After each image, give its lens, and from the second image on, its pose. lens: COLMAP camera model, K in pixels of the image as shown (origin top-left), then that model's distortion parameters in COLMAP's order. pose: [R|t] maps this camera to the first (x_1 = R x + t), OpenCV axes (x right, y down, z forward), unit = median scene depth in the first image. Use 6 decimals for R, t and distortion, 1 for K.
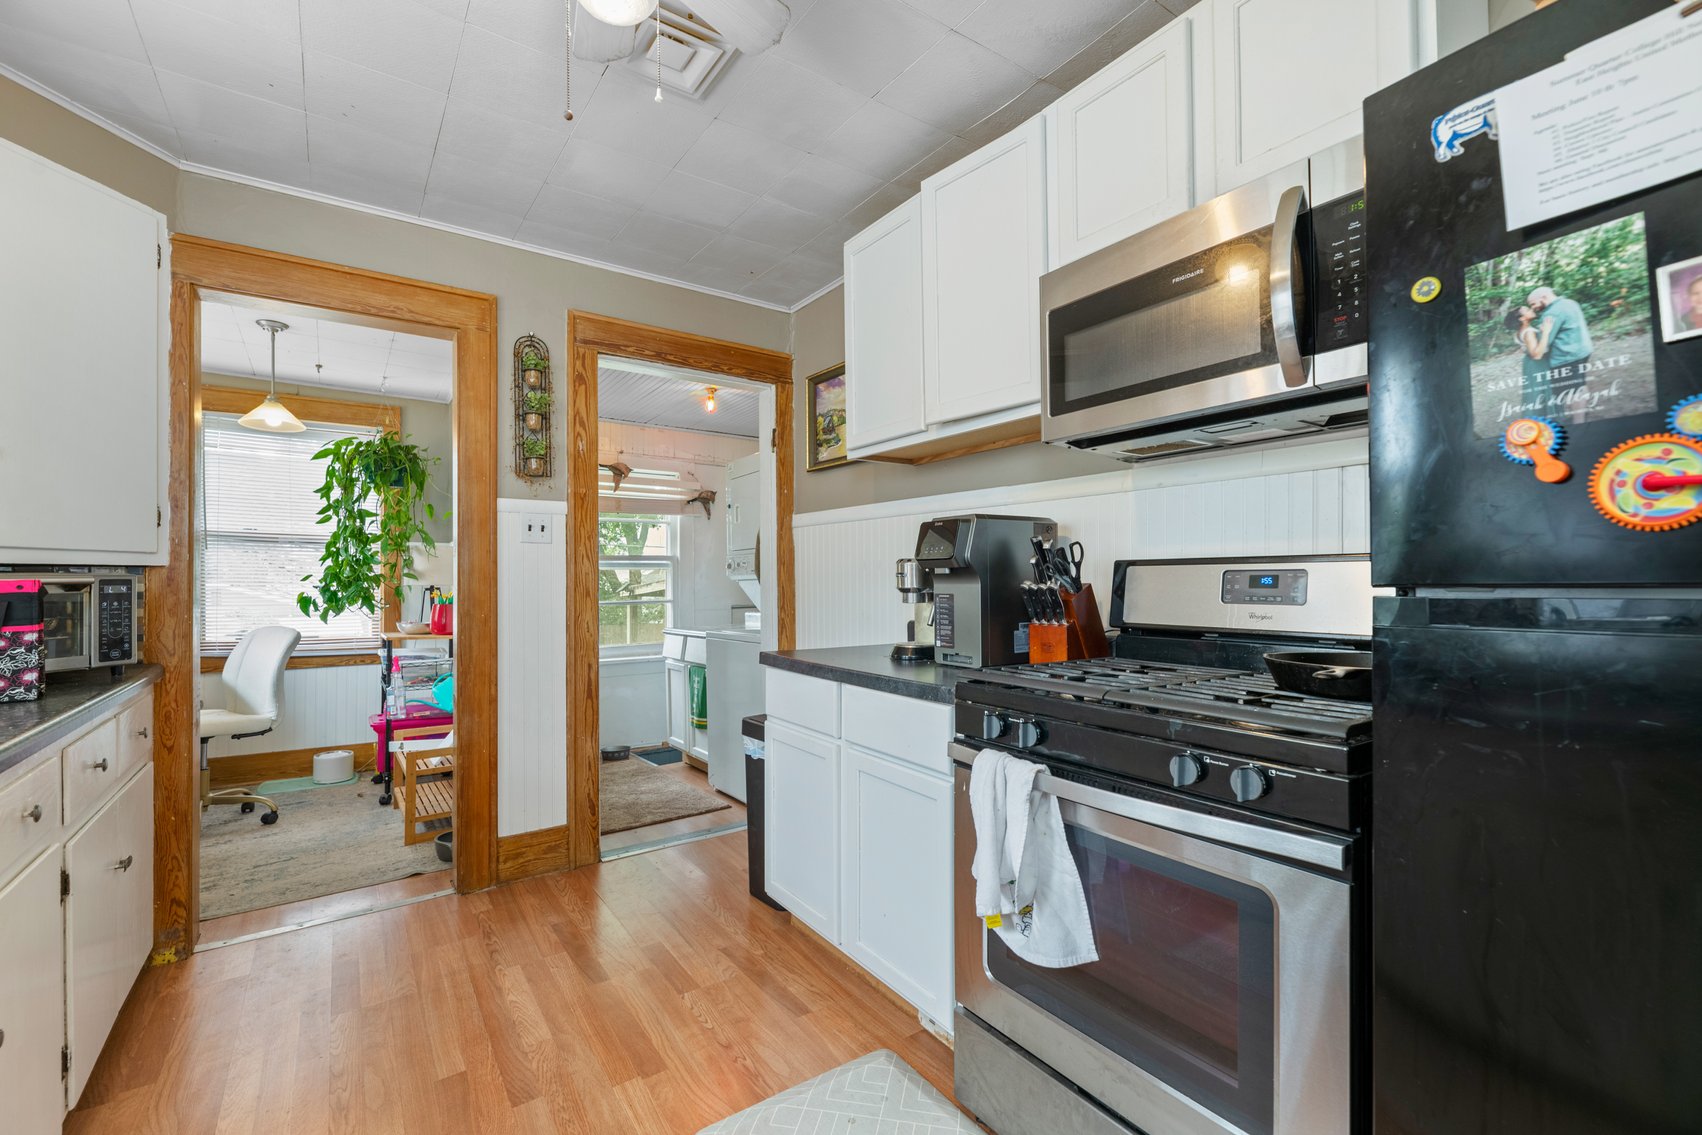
lens RADIAL K [[731.7, 0, 840.7], [0, 731.7, 573.6], [0, 0, 1]] dist [0.001416, -0.003623]
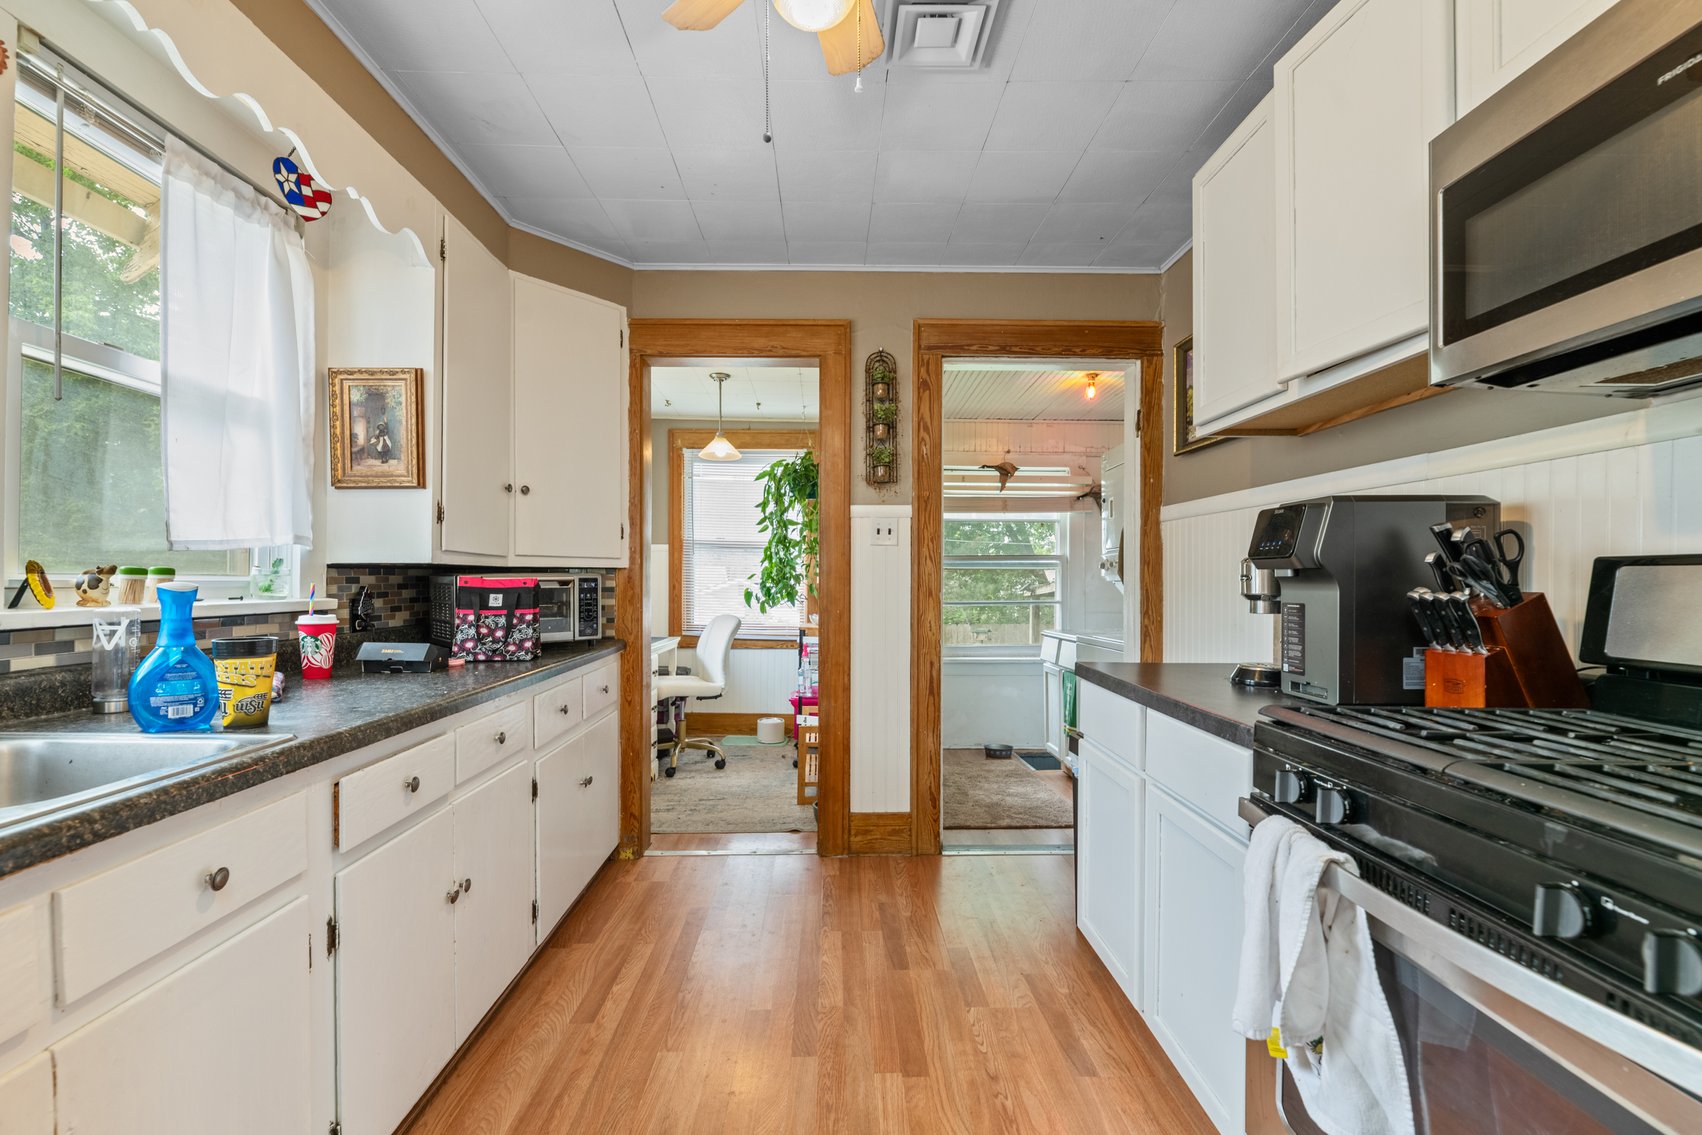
lens RADIAL K [[731.7, 0, 835.6], [0, 731.7, 587.2], [0, 0, 1]] dist [0.001416, -0.003623]
pose [[0.826974, 0.012932, -0.562091, 0.123410], [-0.001668, 0.999787, 0.020548, -0.002527], [0.562237, -0.016055, 0.826820, 0.072882]]
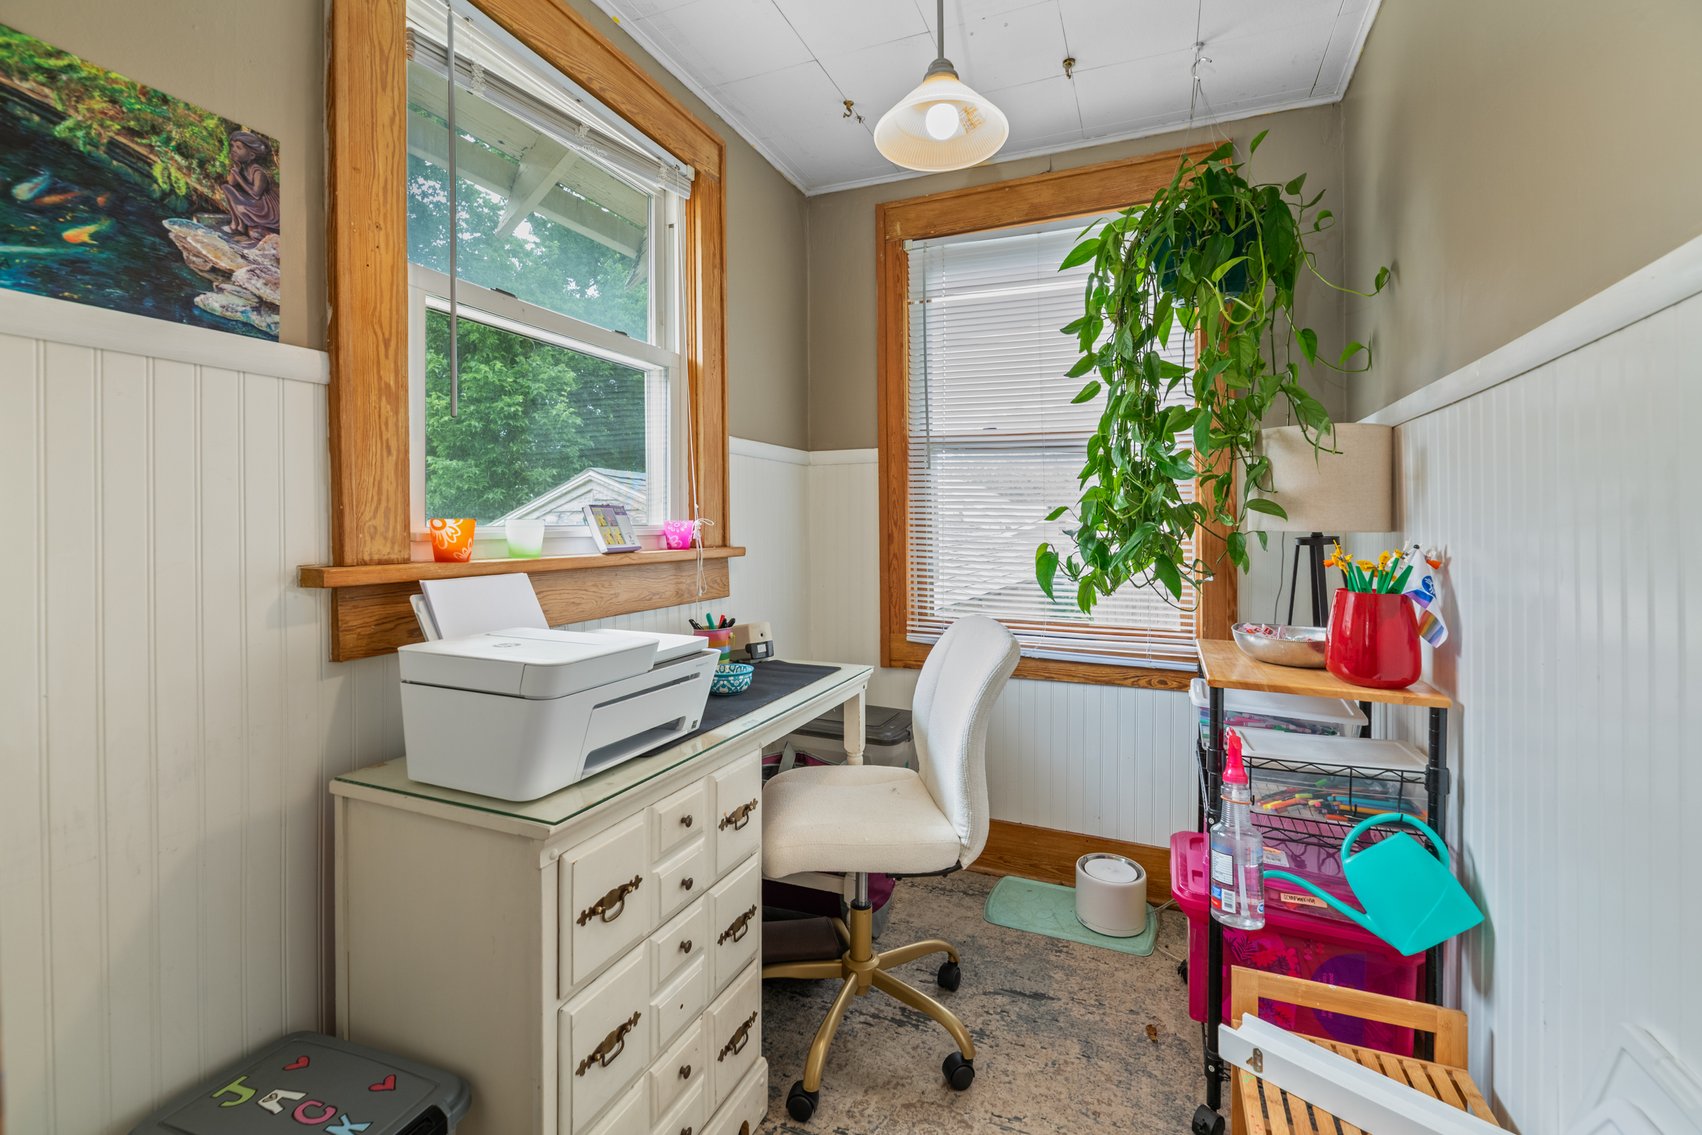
lens RADIAL K [[731.7, 0, 865.1], [0, 731.7, 514.9], [0, 0, 1]] dist [0.001416, -0.003623]
pose [[0.547390, -0.000218, -0.836877, -0.543972], [0.011575, 0.999906, 0.007311, 0.002518], [0.836797, -0.013688, 0.547342, 0.874206]]
